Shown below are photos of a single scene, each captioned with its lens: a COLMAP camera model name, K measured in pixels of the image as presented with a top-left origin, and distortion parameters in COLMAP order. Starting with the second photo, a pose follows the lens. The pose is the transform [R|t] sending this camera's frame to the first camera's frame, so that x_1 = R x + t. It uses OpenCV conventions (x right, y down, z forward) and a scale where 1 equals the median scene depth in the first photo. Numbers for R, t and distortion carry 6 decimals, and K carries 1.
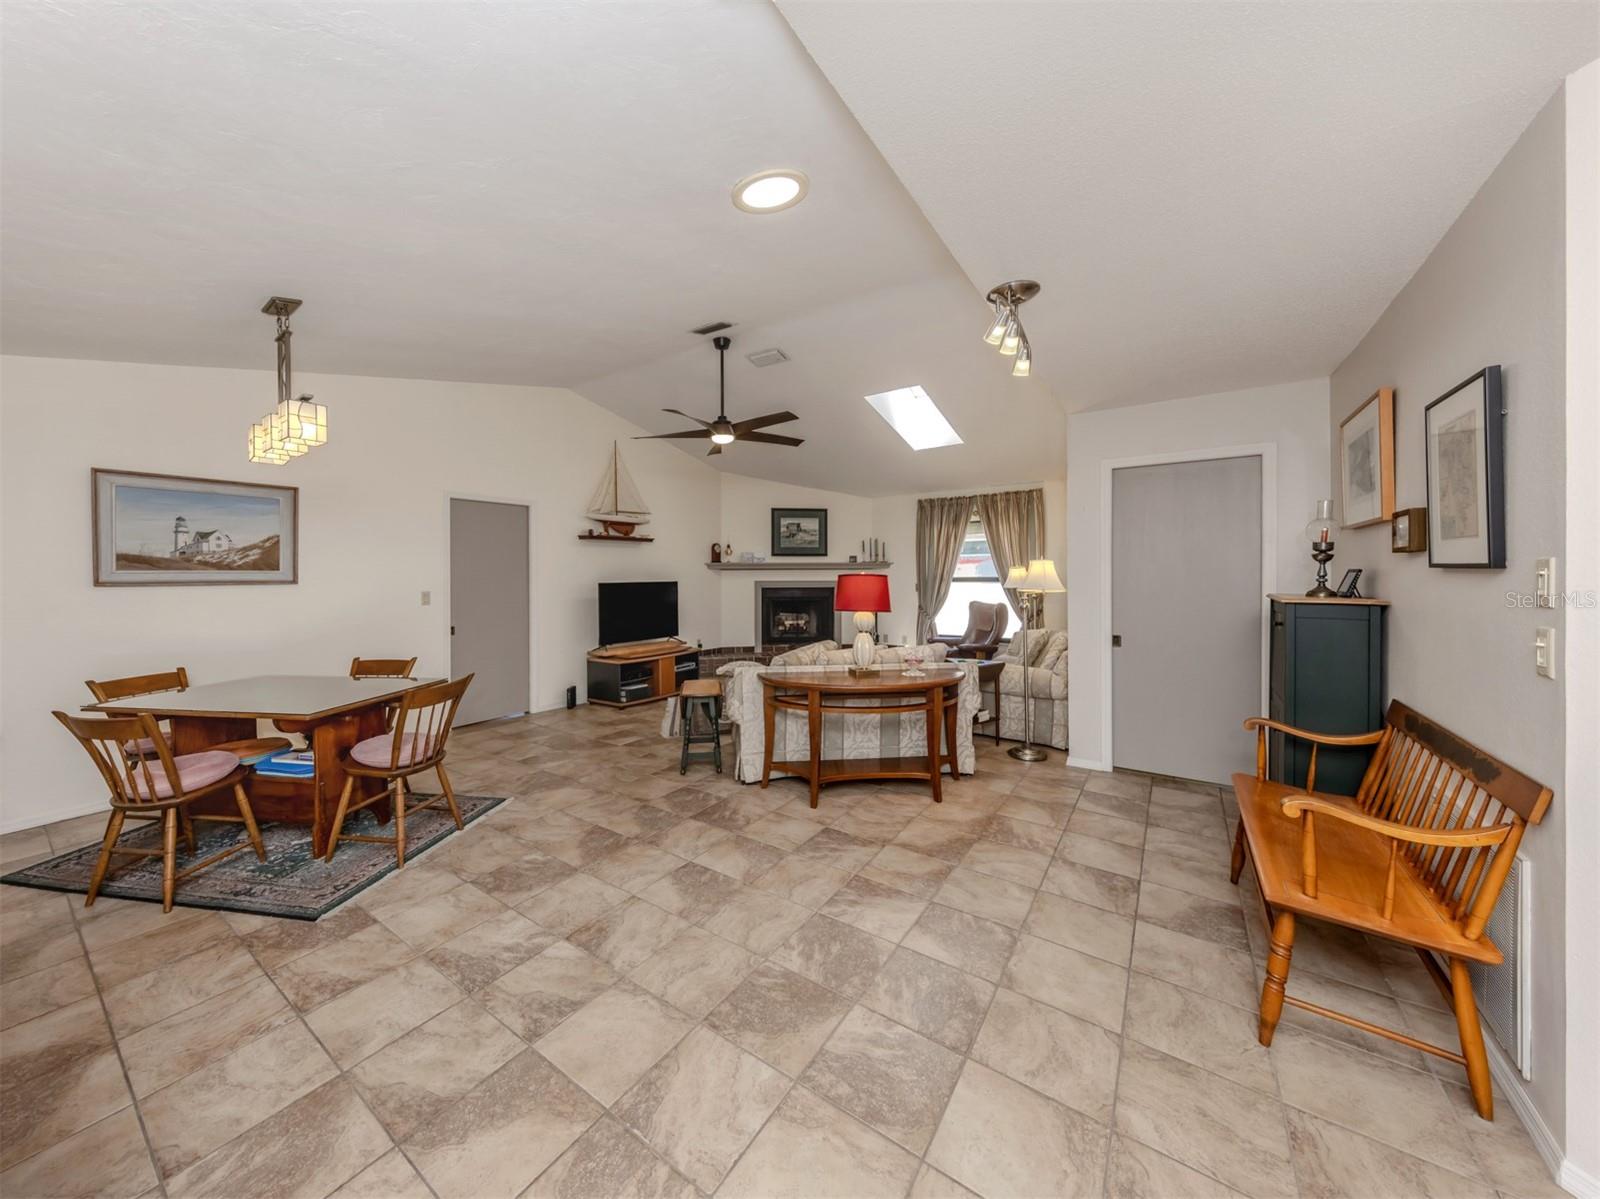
lens RADIAL K [[577.6, 0, 764.4], [0, 577.6, 576.9], [0, 0, 1]] dist [0.003297, -0.000052]
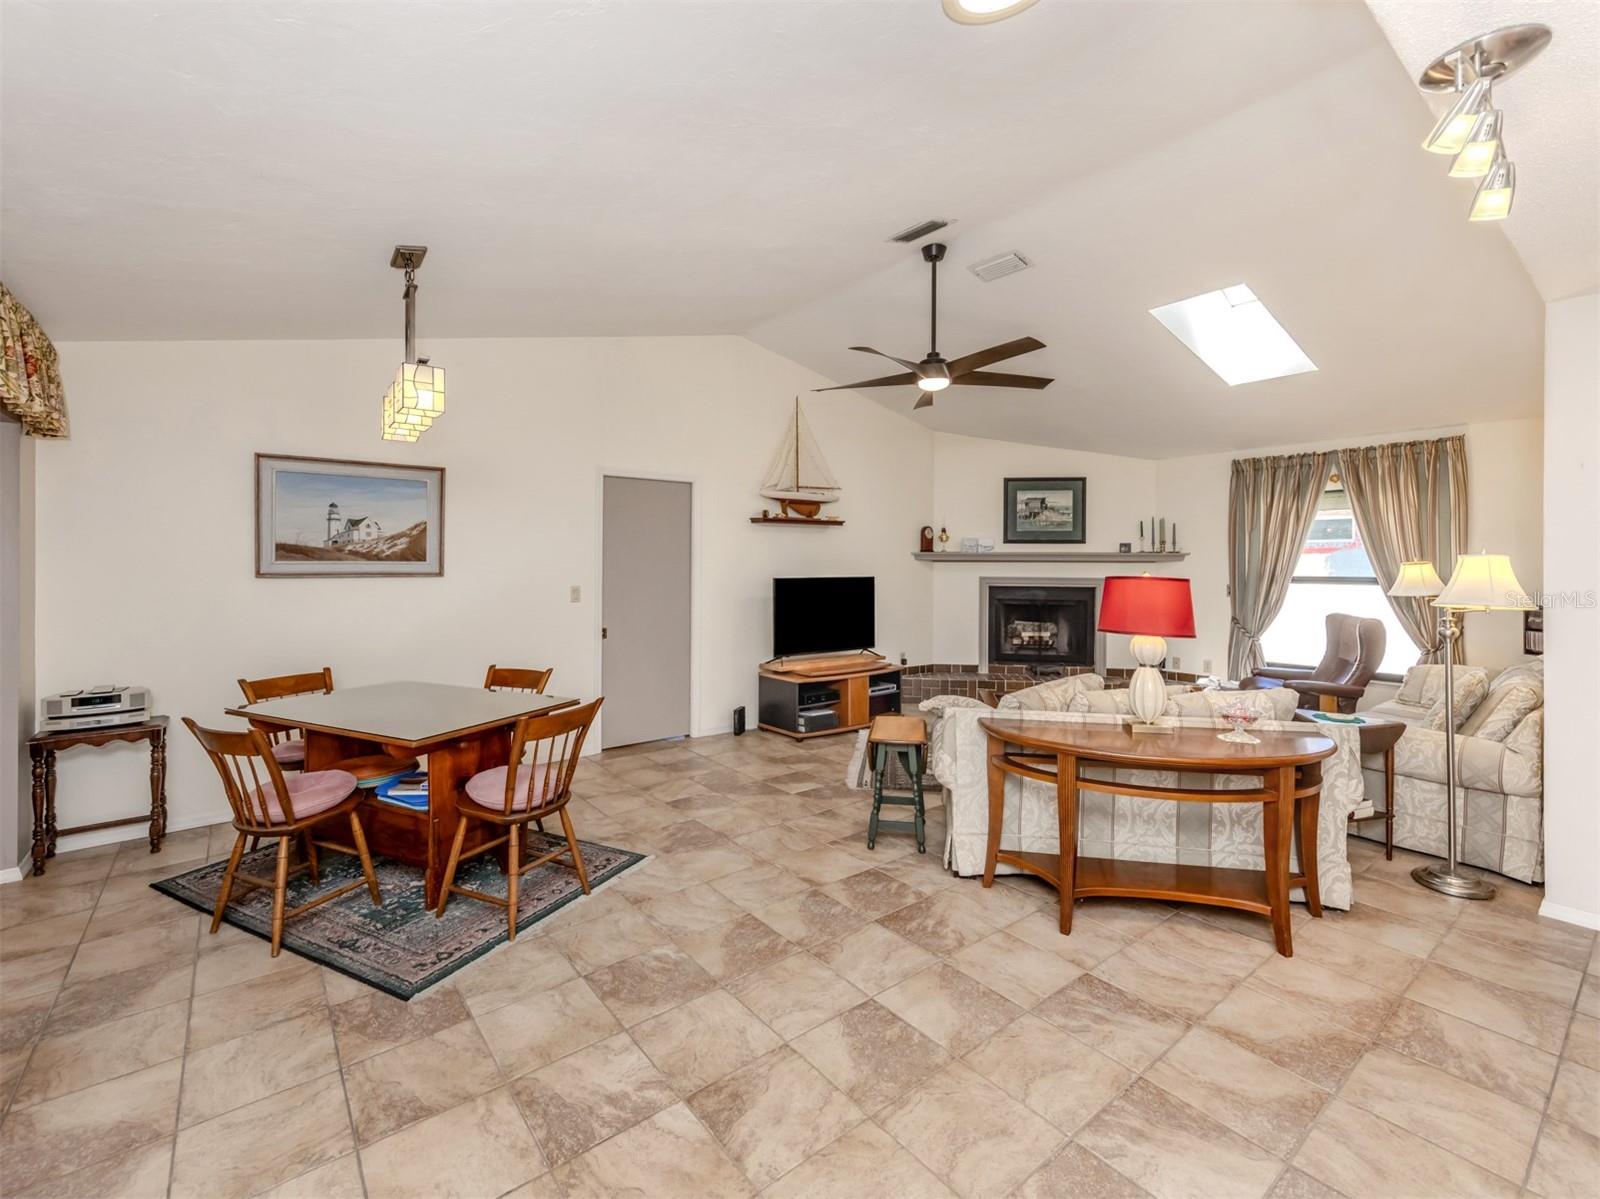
lens RADIAL K [[709.2, 0, 785.9], [0, 709.2, 562.6], [0, 0, 1]] dist [0.010239, -0.001430]
pose [[0.959067, 0.009764, -0.283010, 0.004757], [-0.010789, 0.999940, -0.002063, -0.012164], [0.282973, 0.005032, 0.959115, 0.102117]]
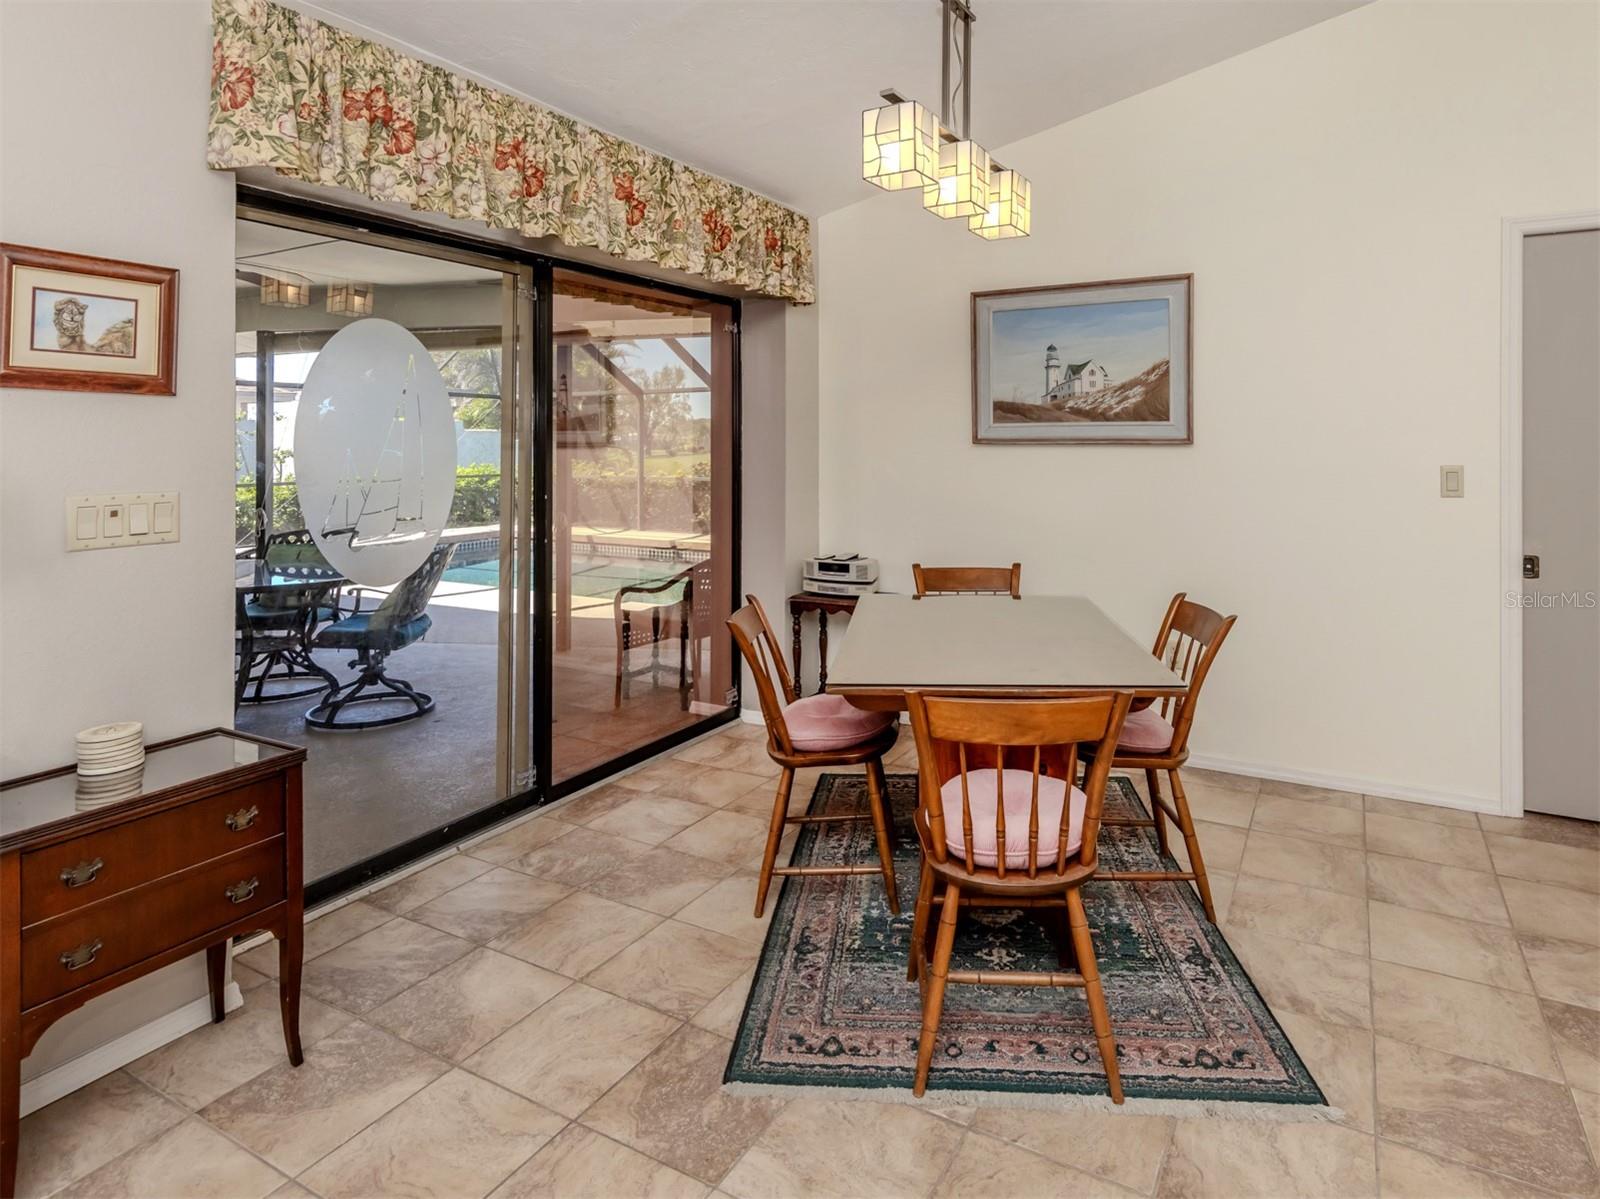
lens RADIAL K [[906.8, 0, 837.6], [0, 906.8, 434.1], [0, 0, 1]] dist [0.003170, -0.000036]
pose [[0.121749, -0.002516, -0.992558, 0.028038], [-0.002185, 0.999994, -0.002802, 0.005383], [0.992559, 0.002510, 0.121742, 0.538712]]
